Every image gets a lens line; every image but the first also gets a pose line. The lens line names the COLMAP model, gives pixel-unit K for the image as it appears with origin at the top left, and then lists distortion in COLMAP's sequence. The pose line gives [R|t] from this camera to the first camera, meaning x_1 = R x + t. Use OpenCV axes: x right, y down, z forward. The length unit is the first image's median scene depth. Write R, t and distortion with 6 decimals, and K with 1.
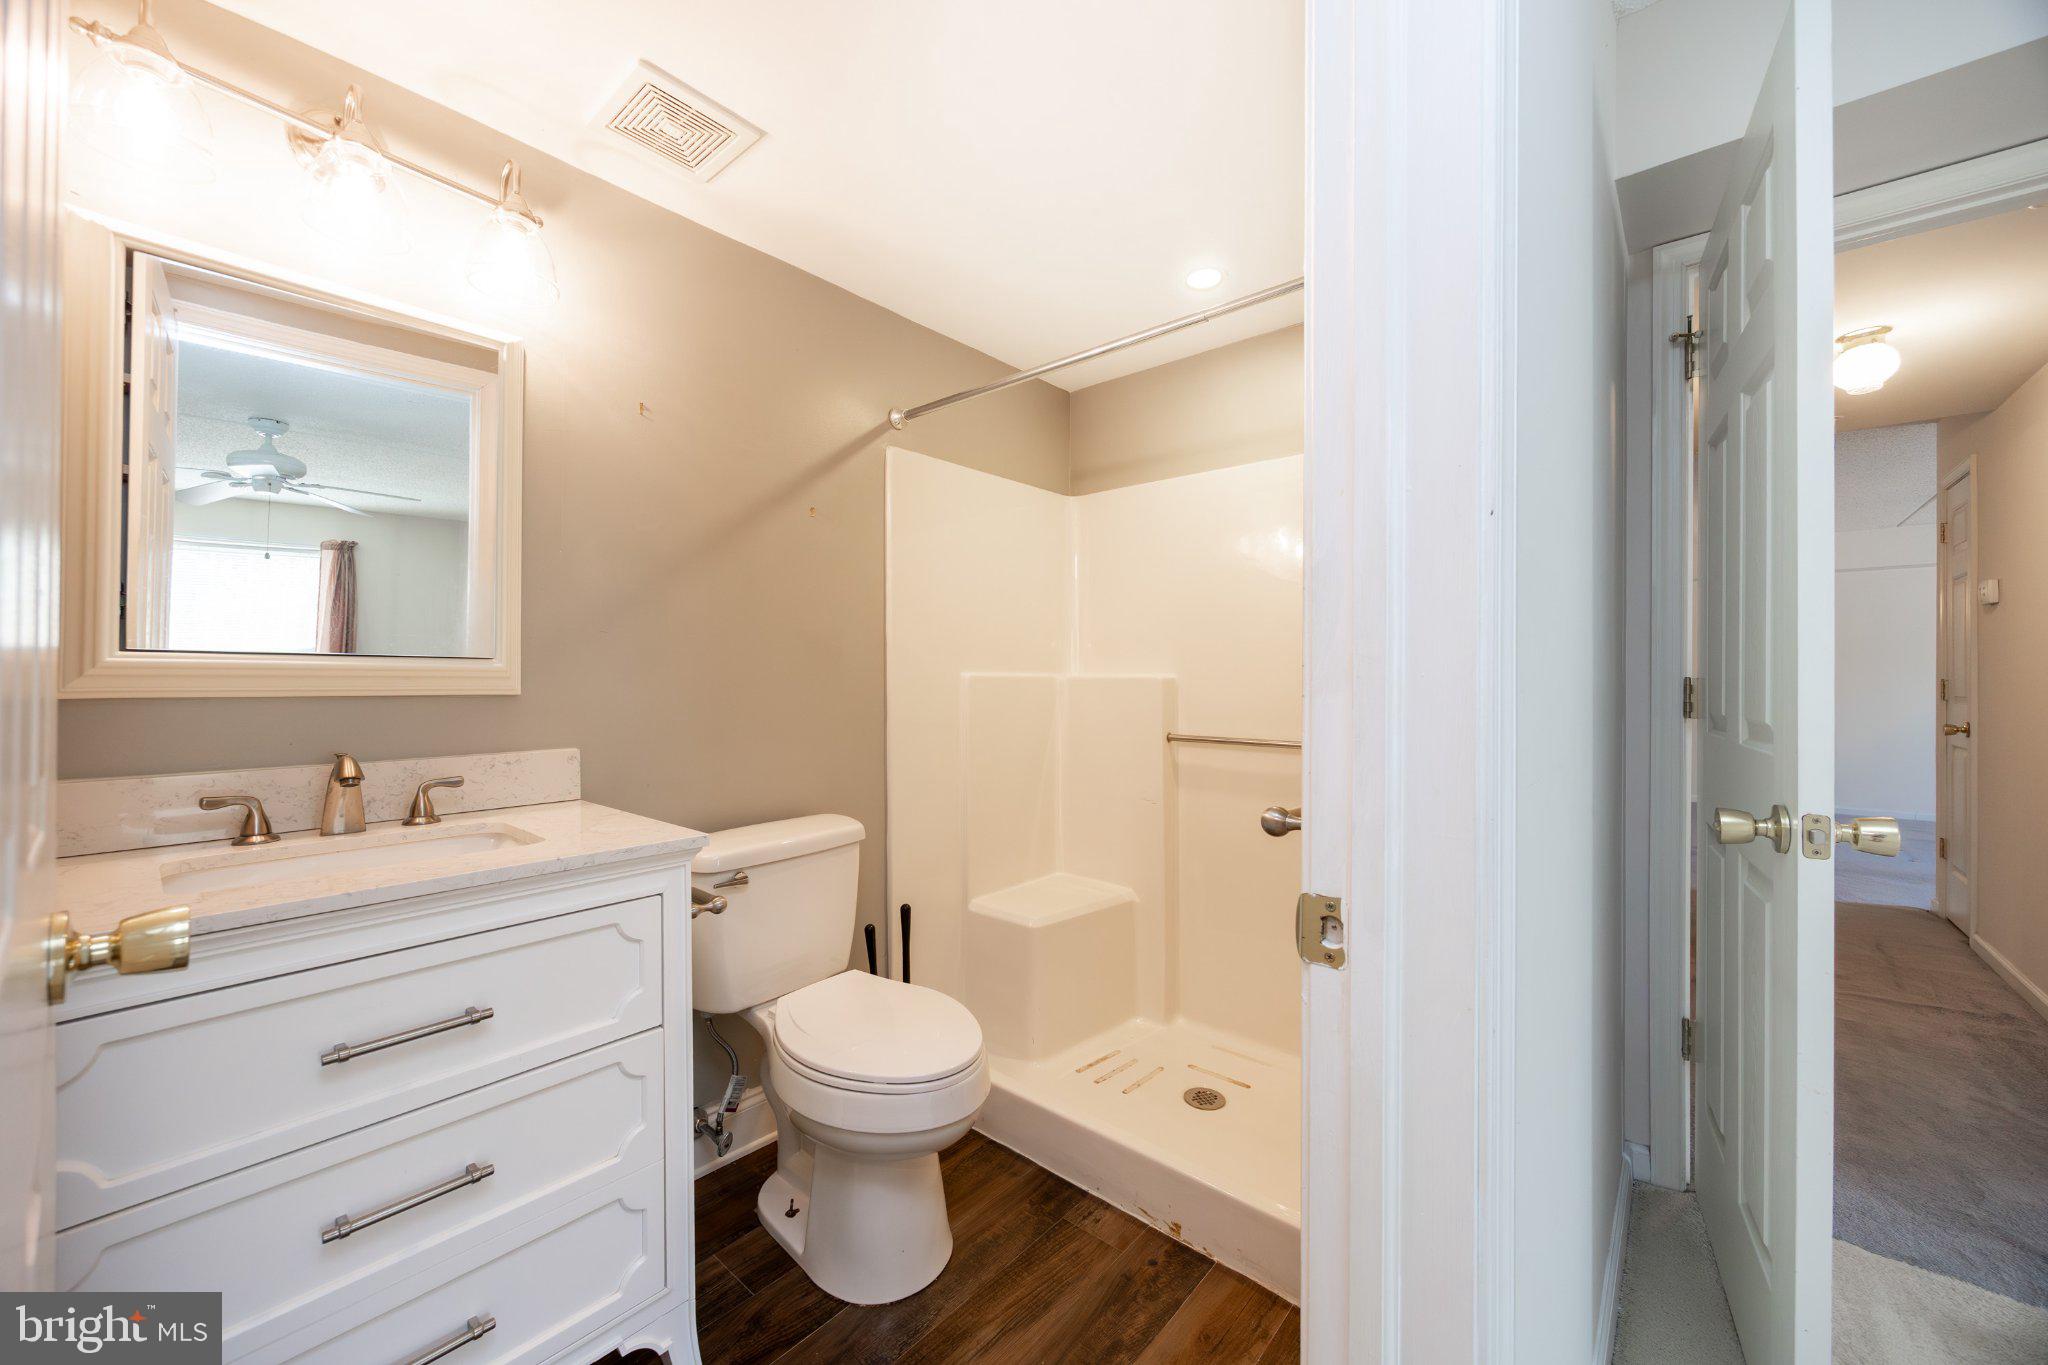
lens RADIAL K [[783.3, 0, 1022.4], [0, 783.3, 680.2], [0, 0, 1]] dist [-0.000374, -0.000131]
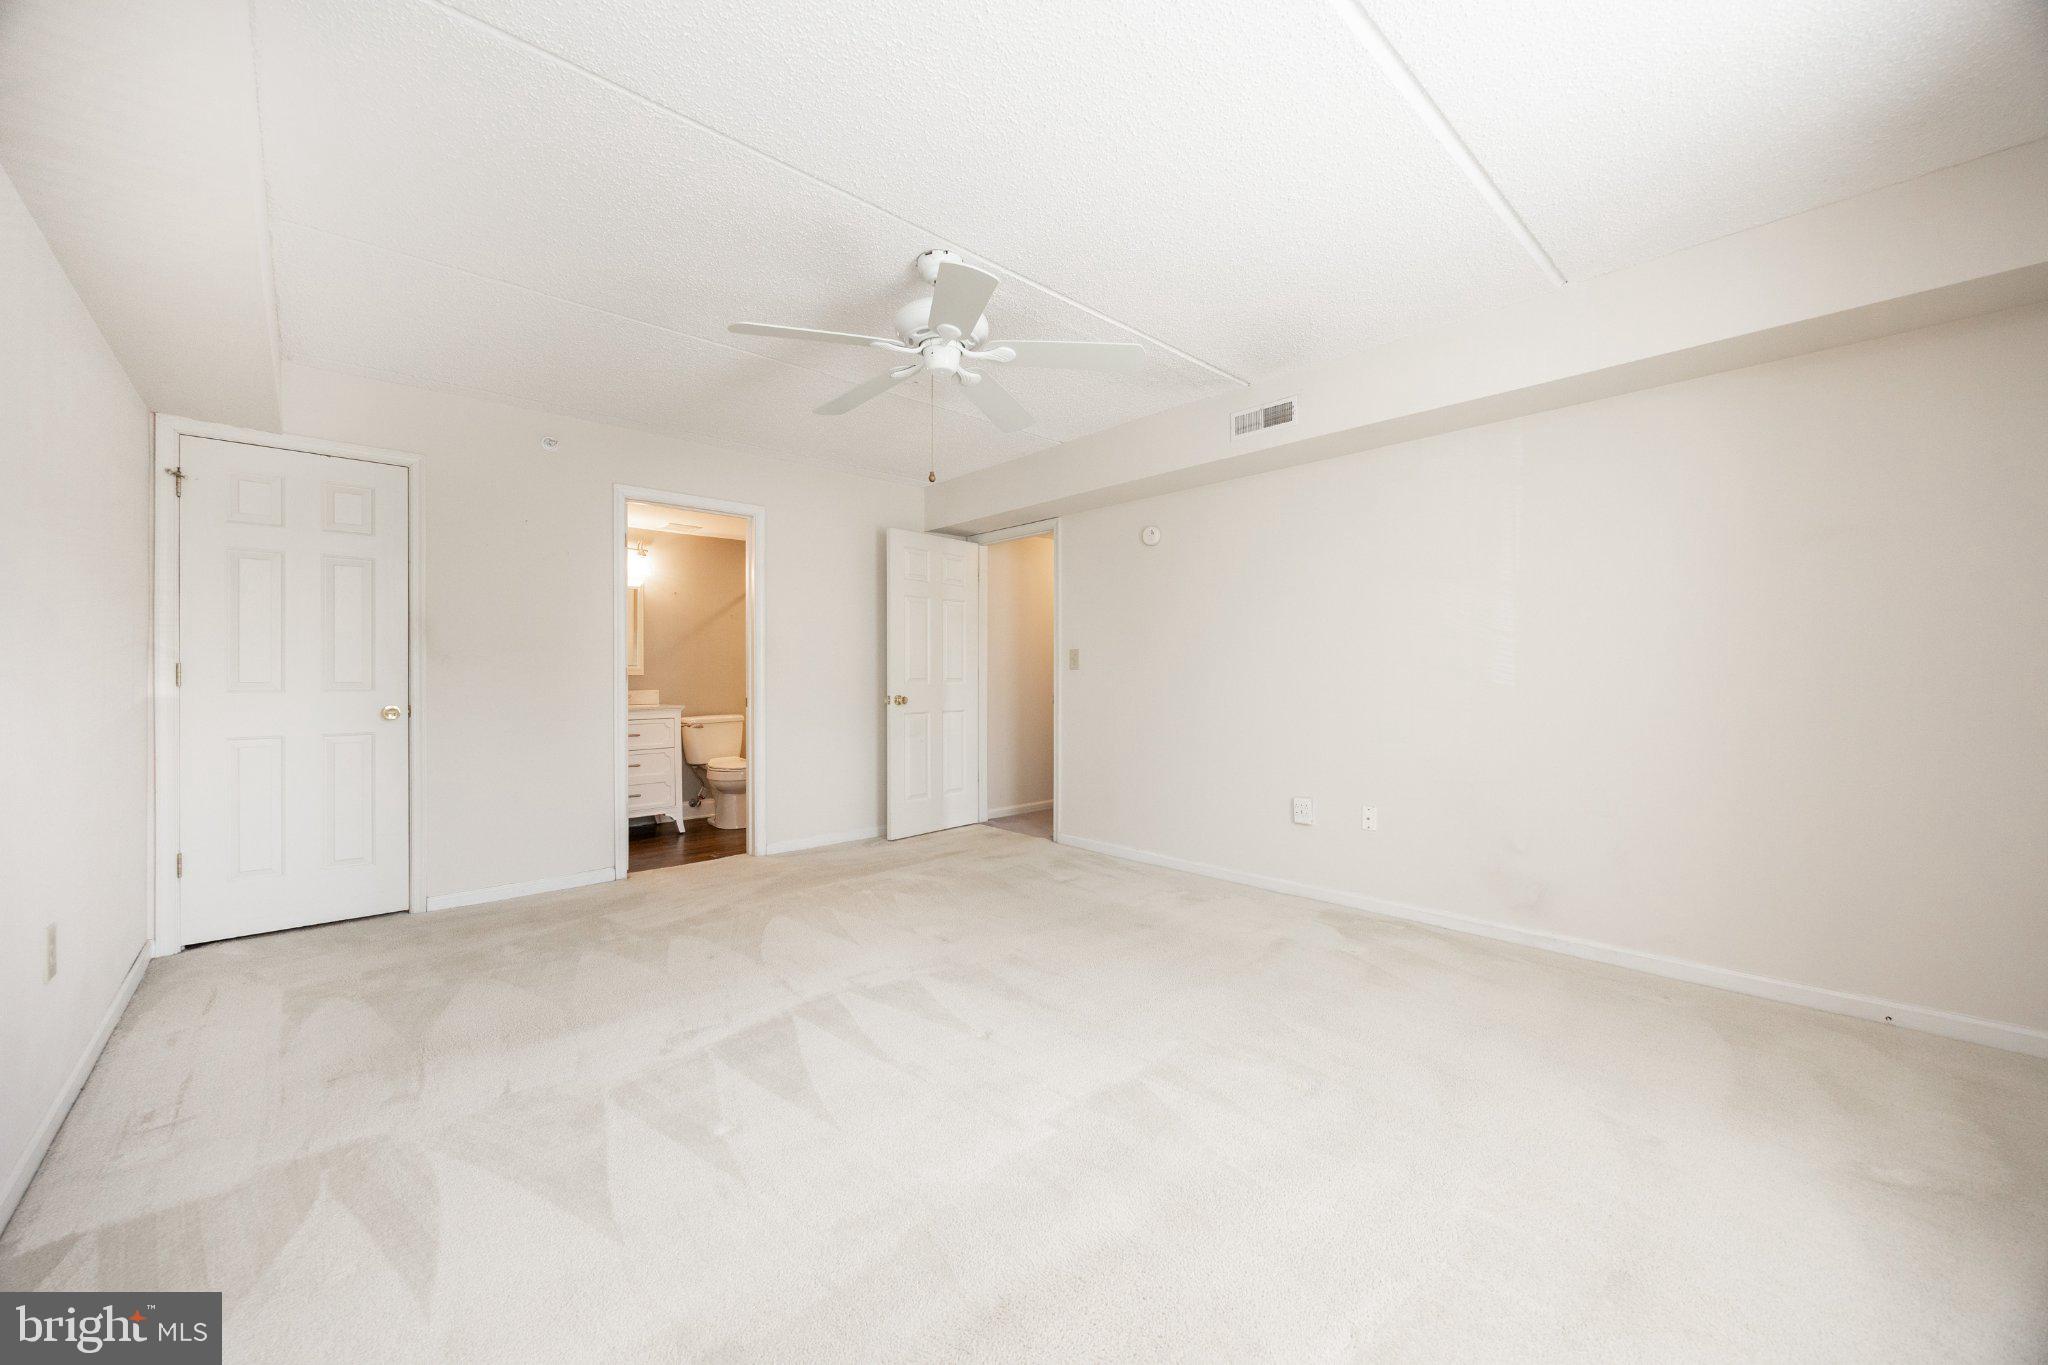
lens RADIAL K [[783.3, 0, 1022.4], [0, 783.3, 680.2], [0, 0, 1]] dist [-0.000374, -0.000131]
pose [[0.993642, -0.003152, -0.112544, 1.558034], [0.003287, 0.999994, 0.001018, 0.044257], [0.112540, -0.001381, 0.993646, -2.481908]]
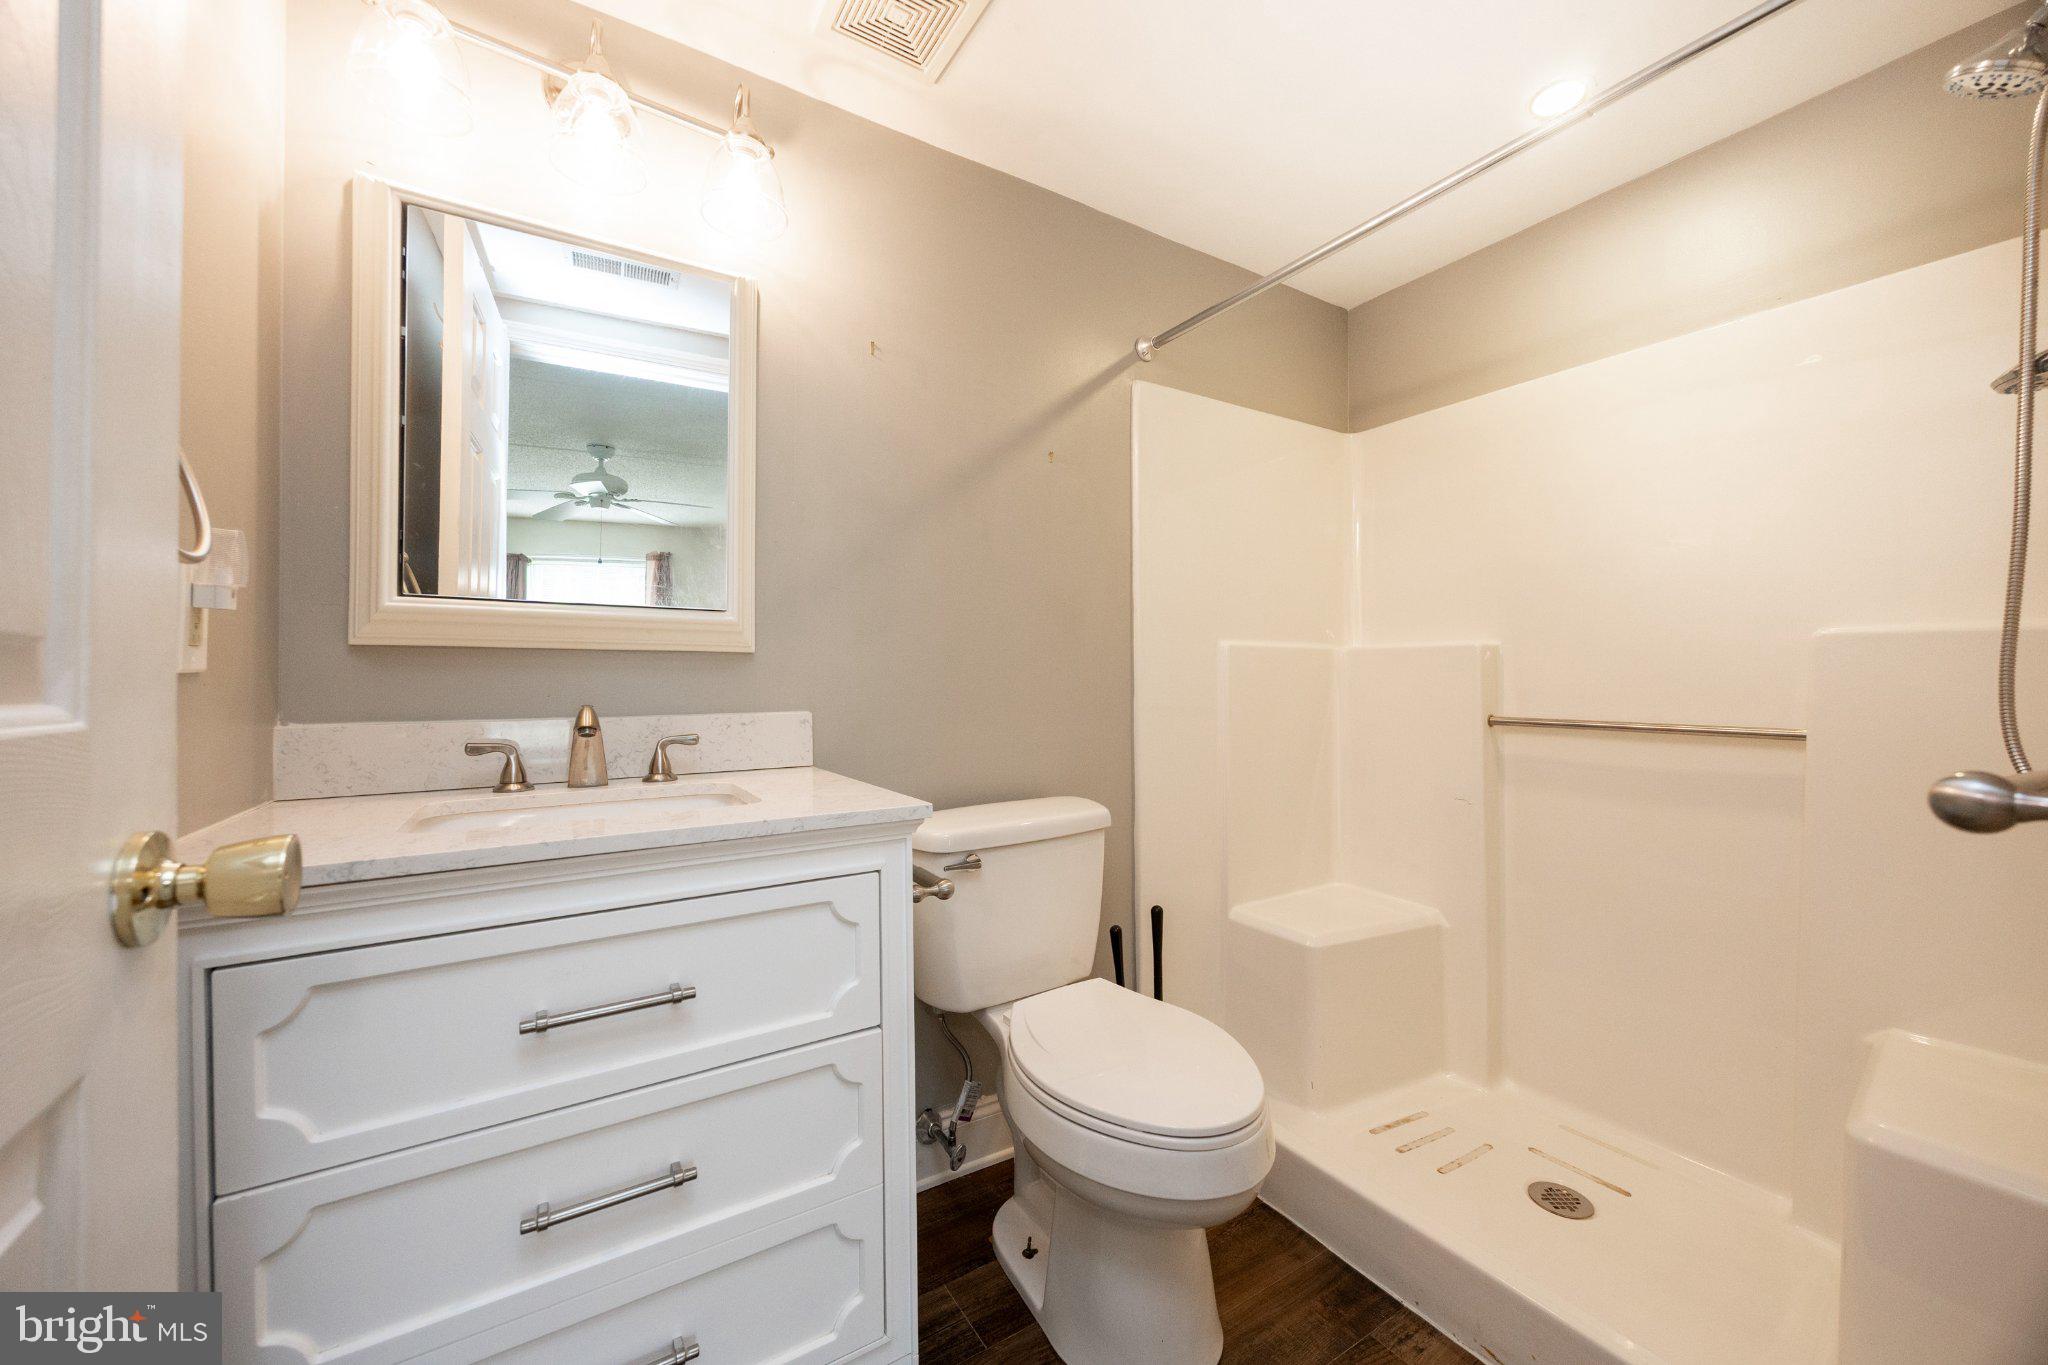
lens RADIAL K [[783.3, 0, 1022.4], [0, 783.3, 680.2], [0, 0, 1]] dist [-0.000374, -0.000131]
pose [[0.955683, -0.002159, -0.294390, -0.045768], [0.001989, 0.999998, -0.000877, 0.049125], [0.294391, 0.000253, 0.955685, 0.170995]]
